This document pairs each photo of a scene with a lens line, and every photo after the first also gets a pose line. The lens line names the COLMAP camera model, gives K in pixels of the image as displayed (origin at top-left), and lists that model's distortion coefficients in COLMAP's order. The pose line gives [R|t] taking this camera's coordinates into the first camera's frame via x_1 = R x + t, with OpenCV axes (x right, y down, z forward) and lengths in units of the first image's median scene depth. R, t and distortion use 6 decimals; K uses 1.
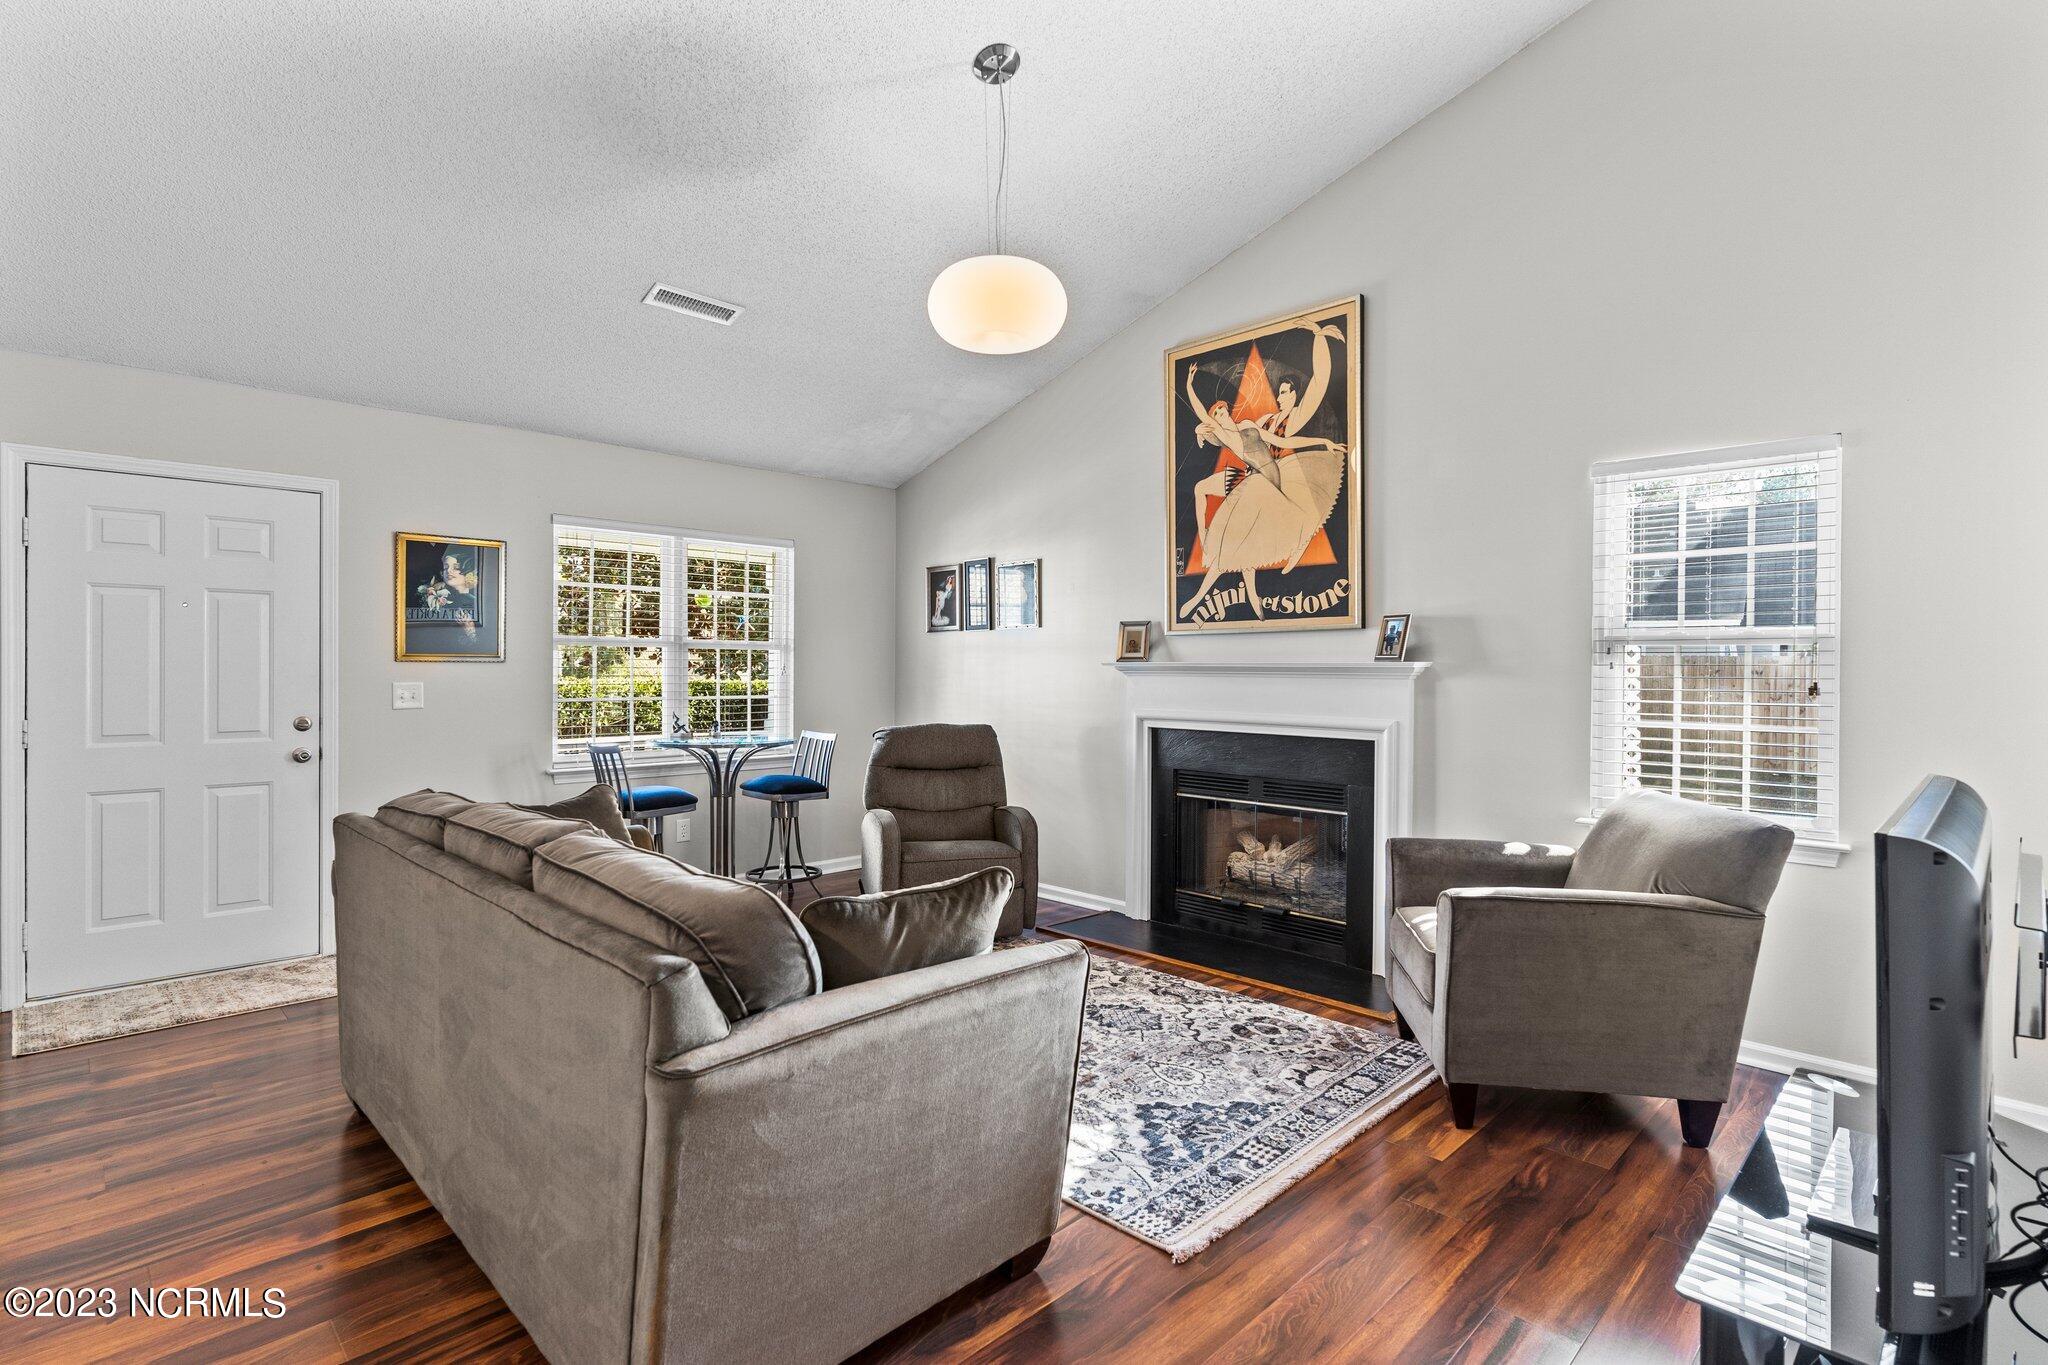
lens RADIAL K [[987.5, 0, 1013.4], [0, 987.5, 677.0], [0, 0, 1]] dist [0.000792, -0.000305]
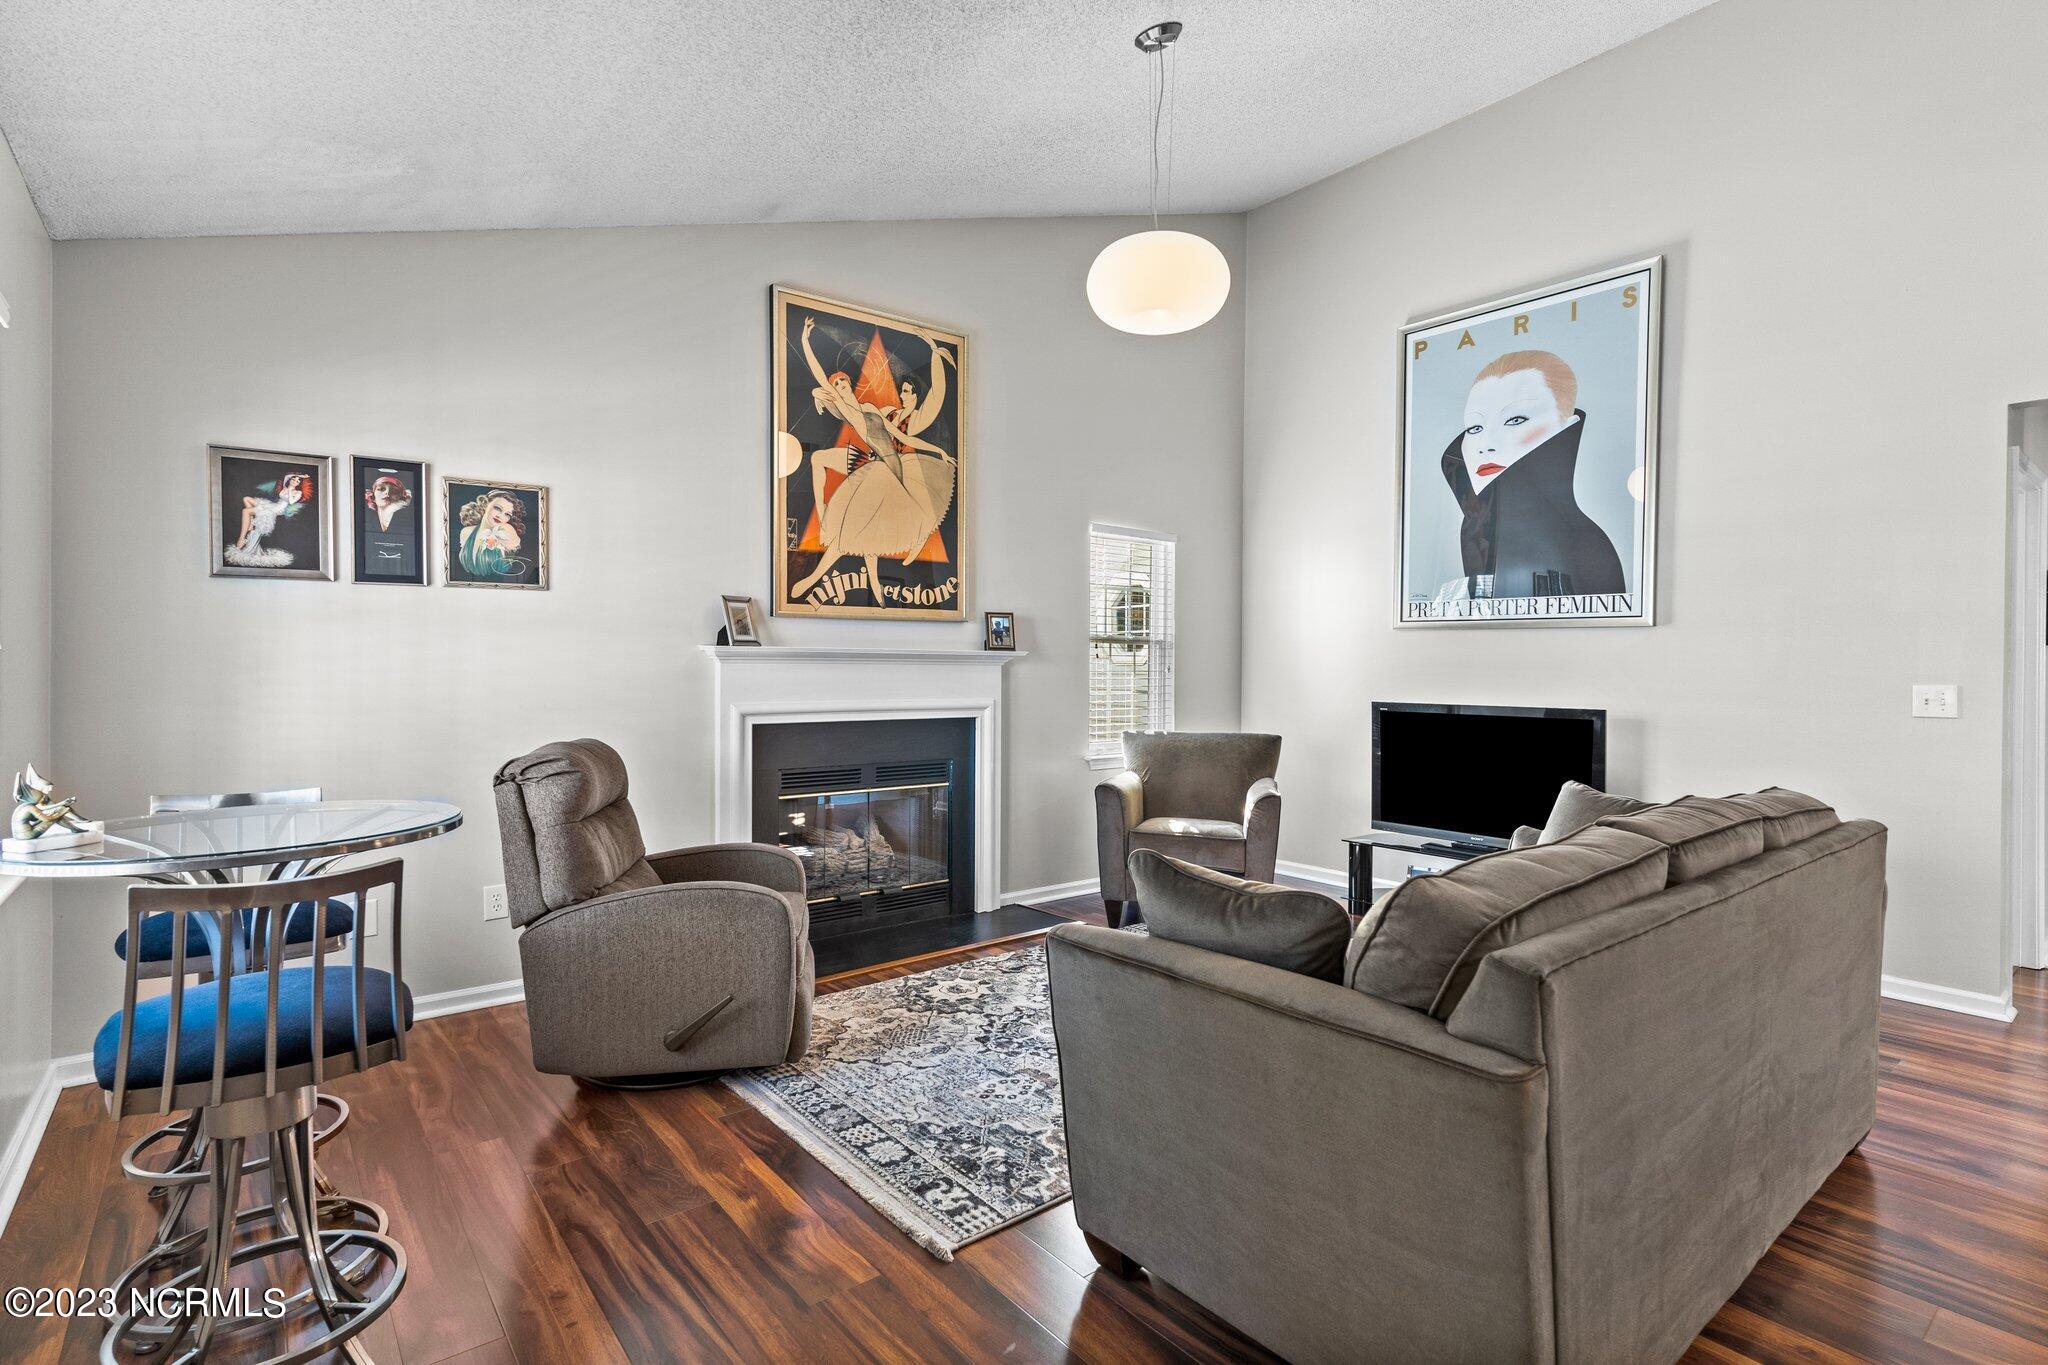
lens RADIAL K [[987.5, 0, 1013.7], [0, 987.5, 678.1], [0, 0, 1]] dist [0.000792, -0.000305]
pose [[0.106282, -0.015229, 0.994219, -0.738757], [0.003910, 0.999881, 0.014898, -0.000164], [-0.994328, 0.002304, 0.106329, 0.757258]]
